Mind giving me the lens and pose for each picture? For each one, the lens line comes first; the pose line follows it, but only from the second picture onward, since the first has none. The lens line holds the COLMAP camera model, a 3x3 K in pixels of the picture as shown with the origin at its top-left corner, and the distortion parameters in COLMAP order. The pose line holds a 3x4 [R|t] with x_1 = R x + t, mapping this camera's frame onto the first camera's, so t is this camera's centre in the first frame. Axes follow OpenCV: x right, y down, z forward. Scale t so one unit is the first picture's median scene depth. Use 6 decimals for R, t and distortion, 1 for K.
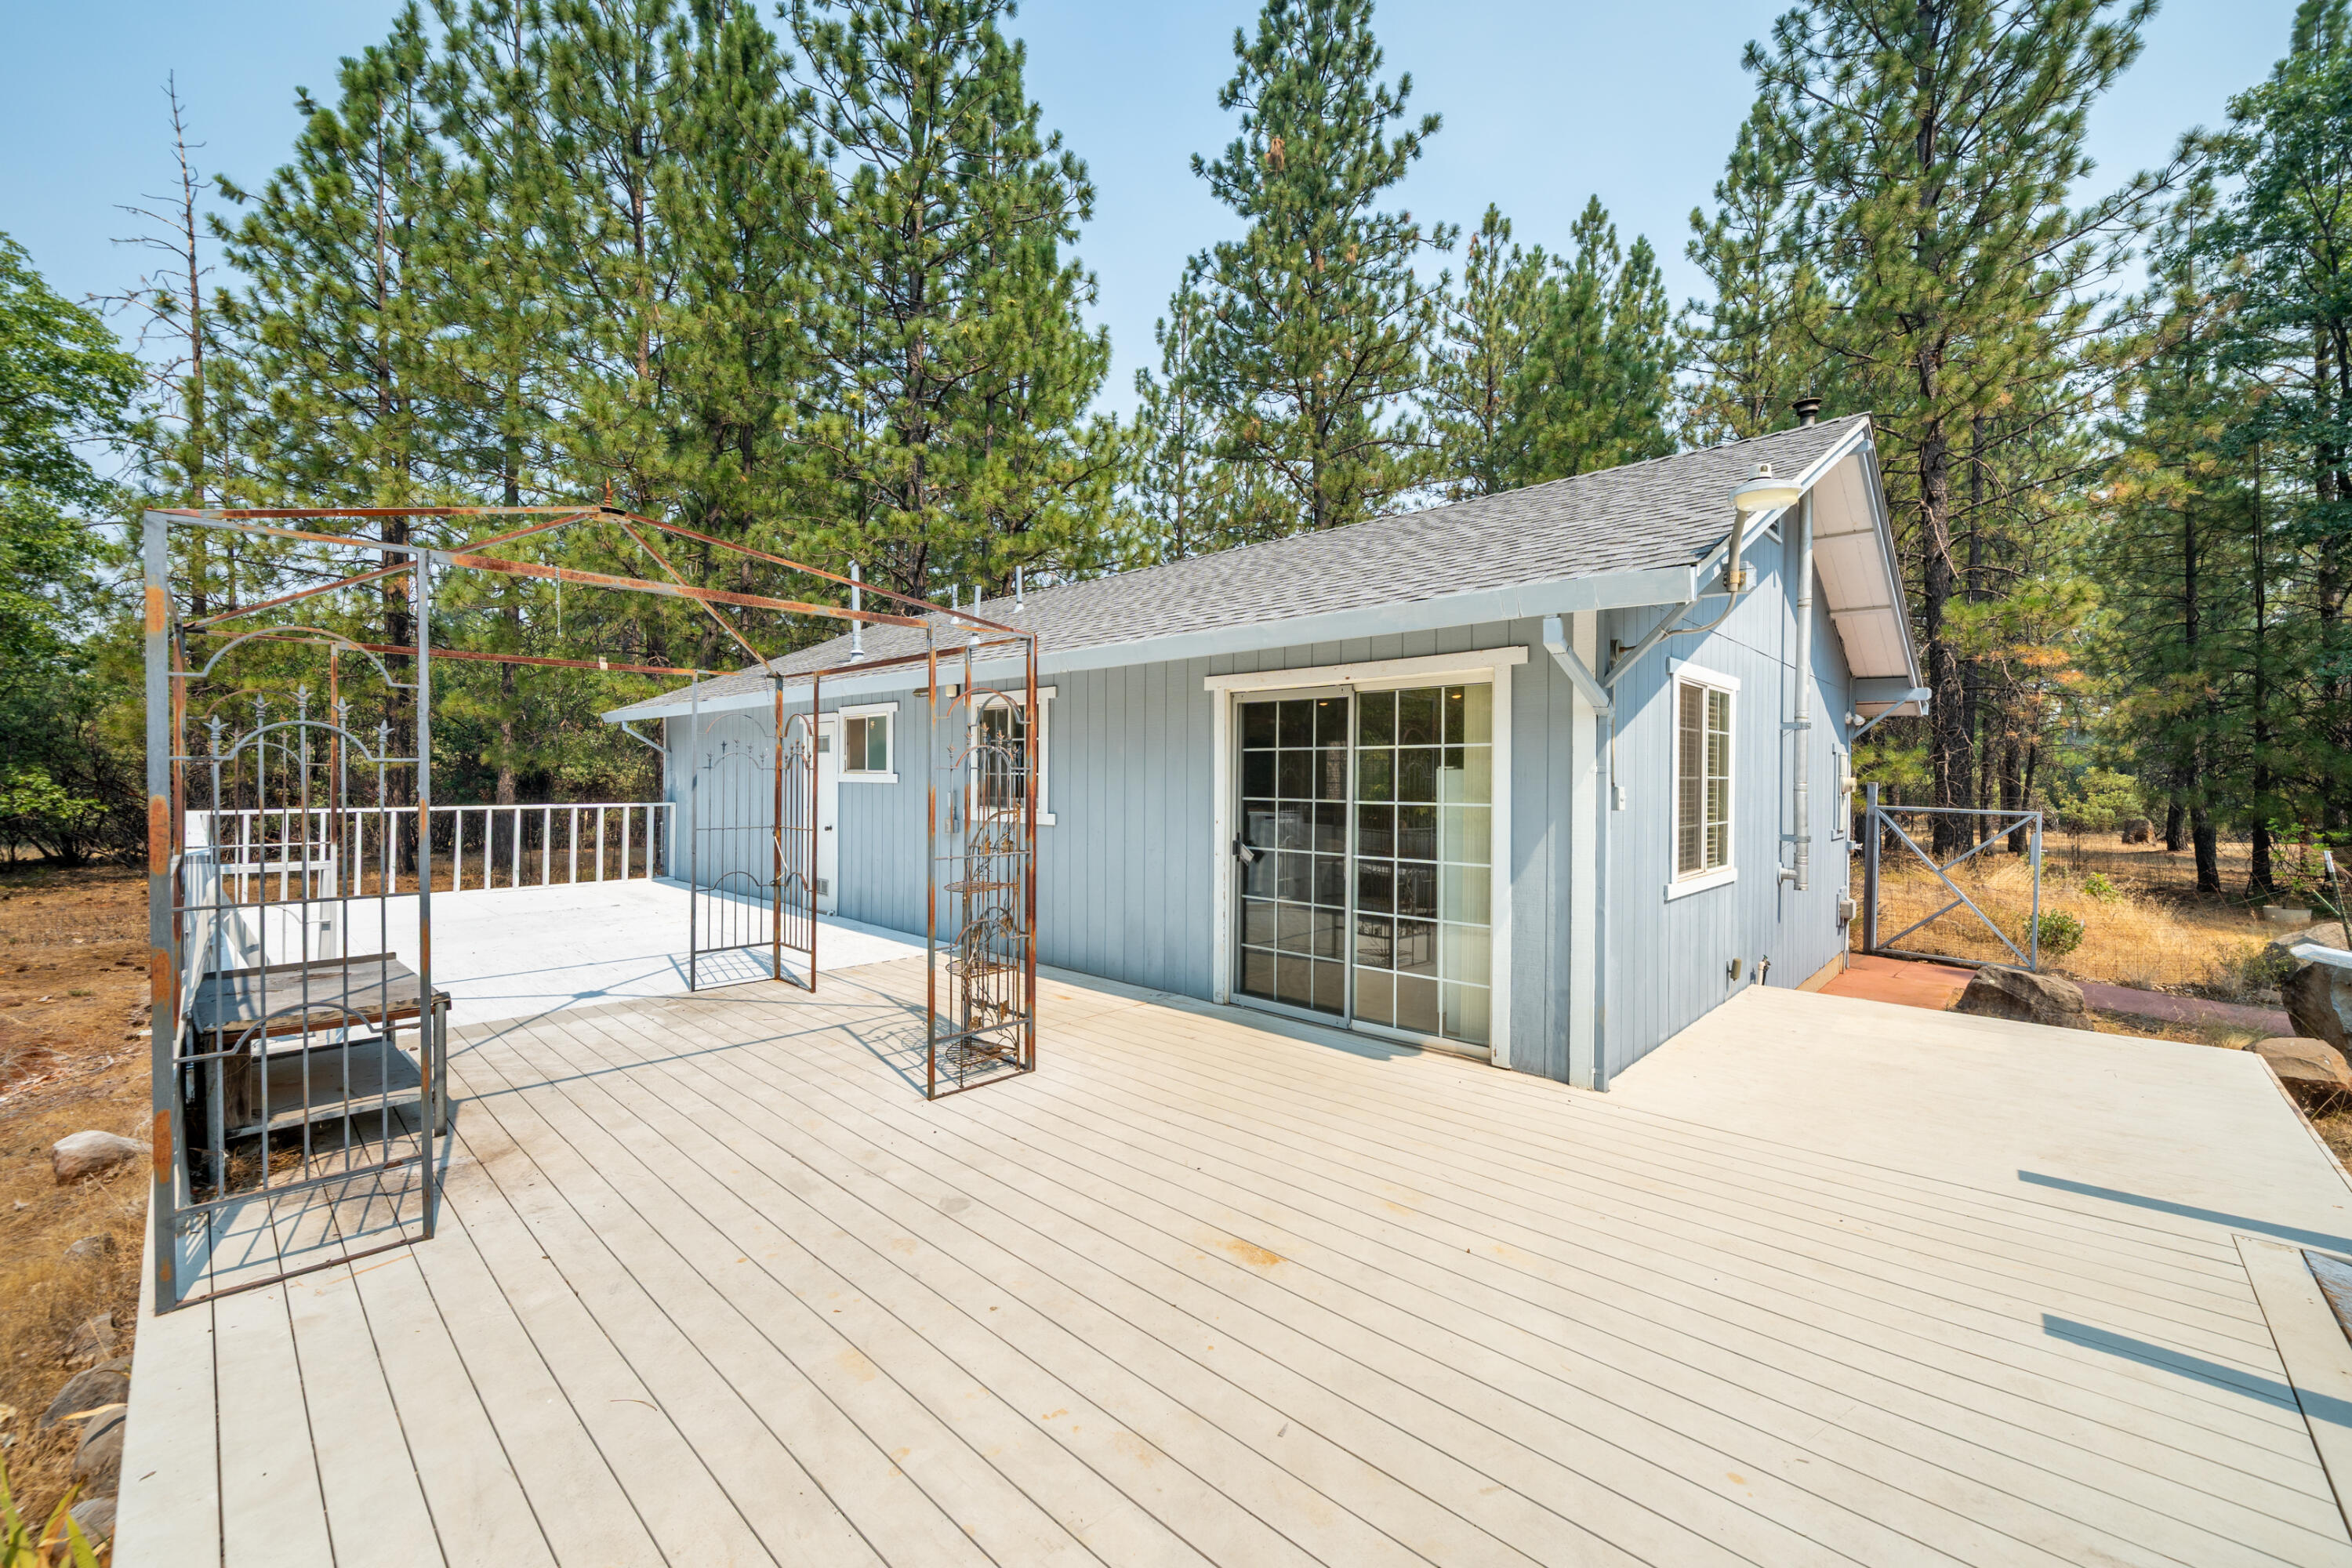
lens RADIAL K [[942.0, 0, 1170.4], [0, 942.0, 772.2], [0, 0, 1]] dist [-0.001708, -0.000252]
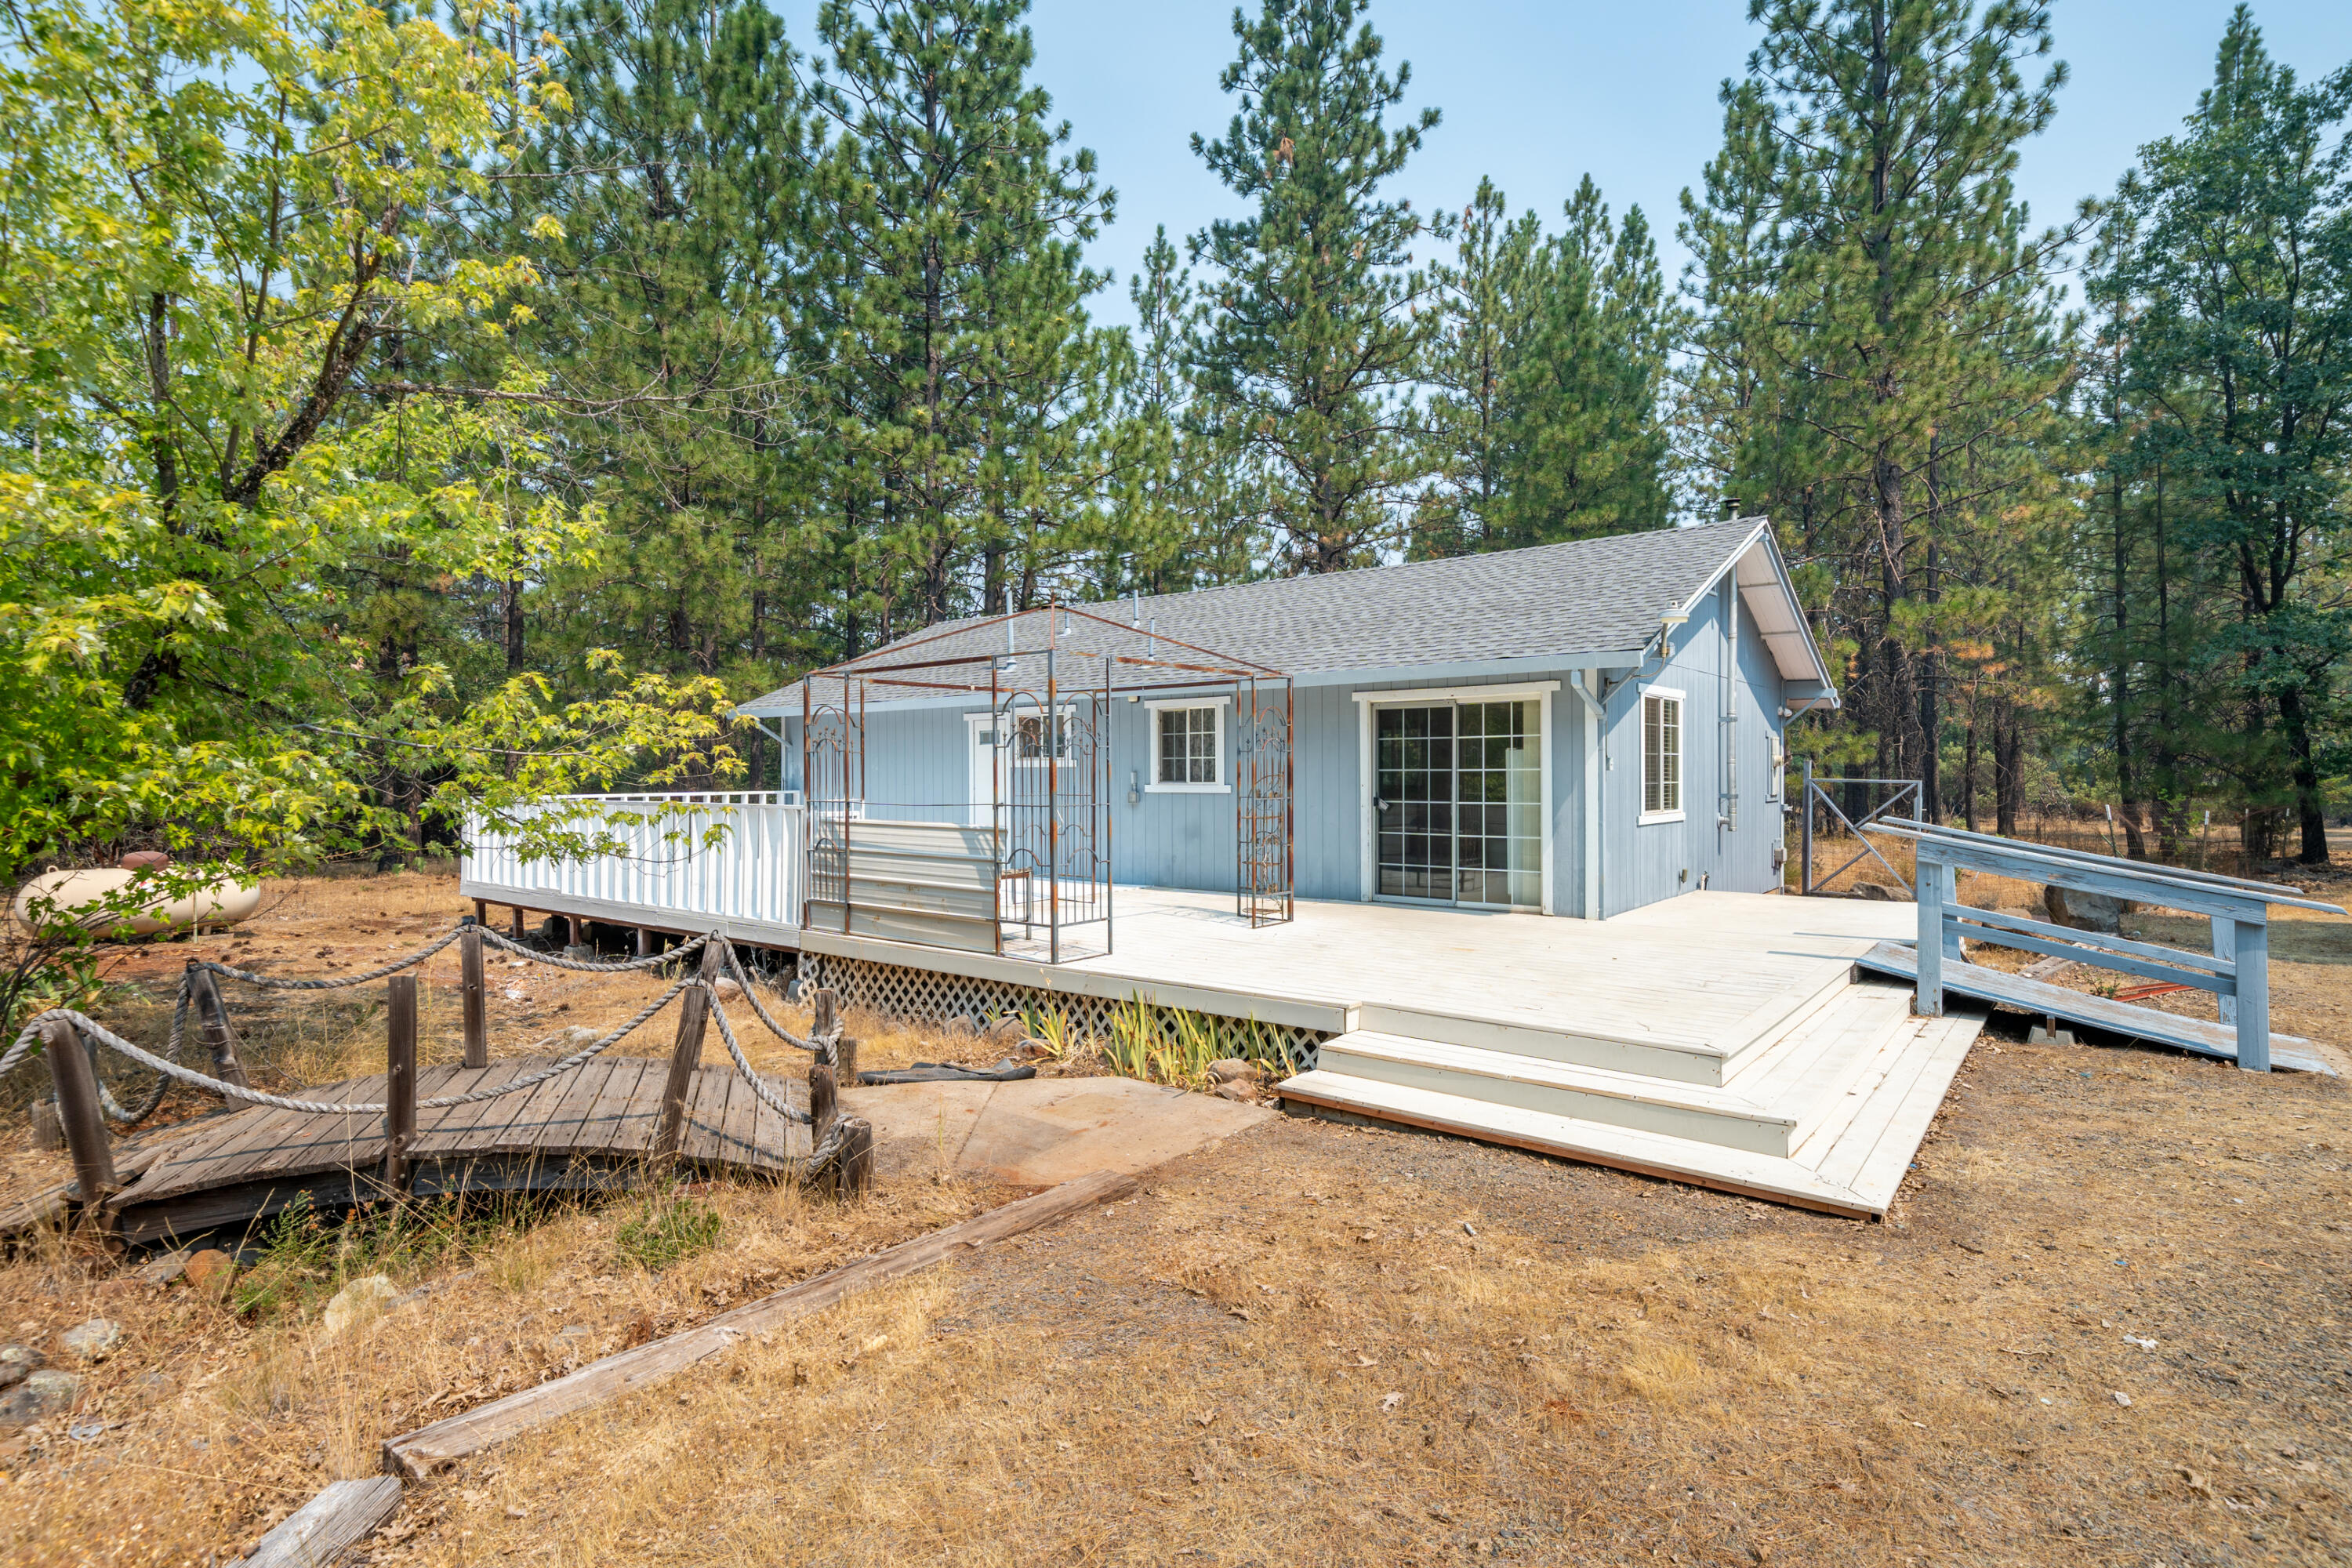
lens RADIAL K [[1171.1, 0, 1186.5], [0, 1171.1, 771.1], [0, 0, 1]] dist [0.005233, 0.001418]
pose [[0.995825, -0.012032, 0.090485, -0.104579], [0.011798, 0.999926, 0.003123, 0.004751], [-0.090516, -0.002043, 0.995893, -0.227335]]
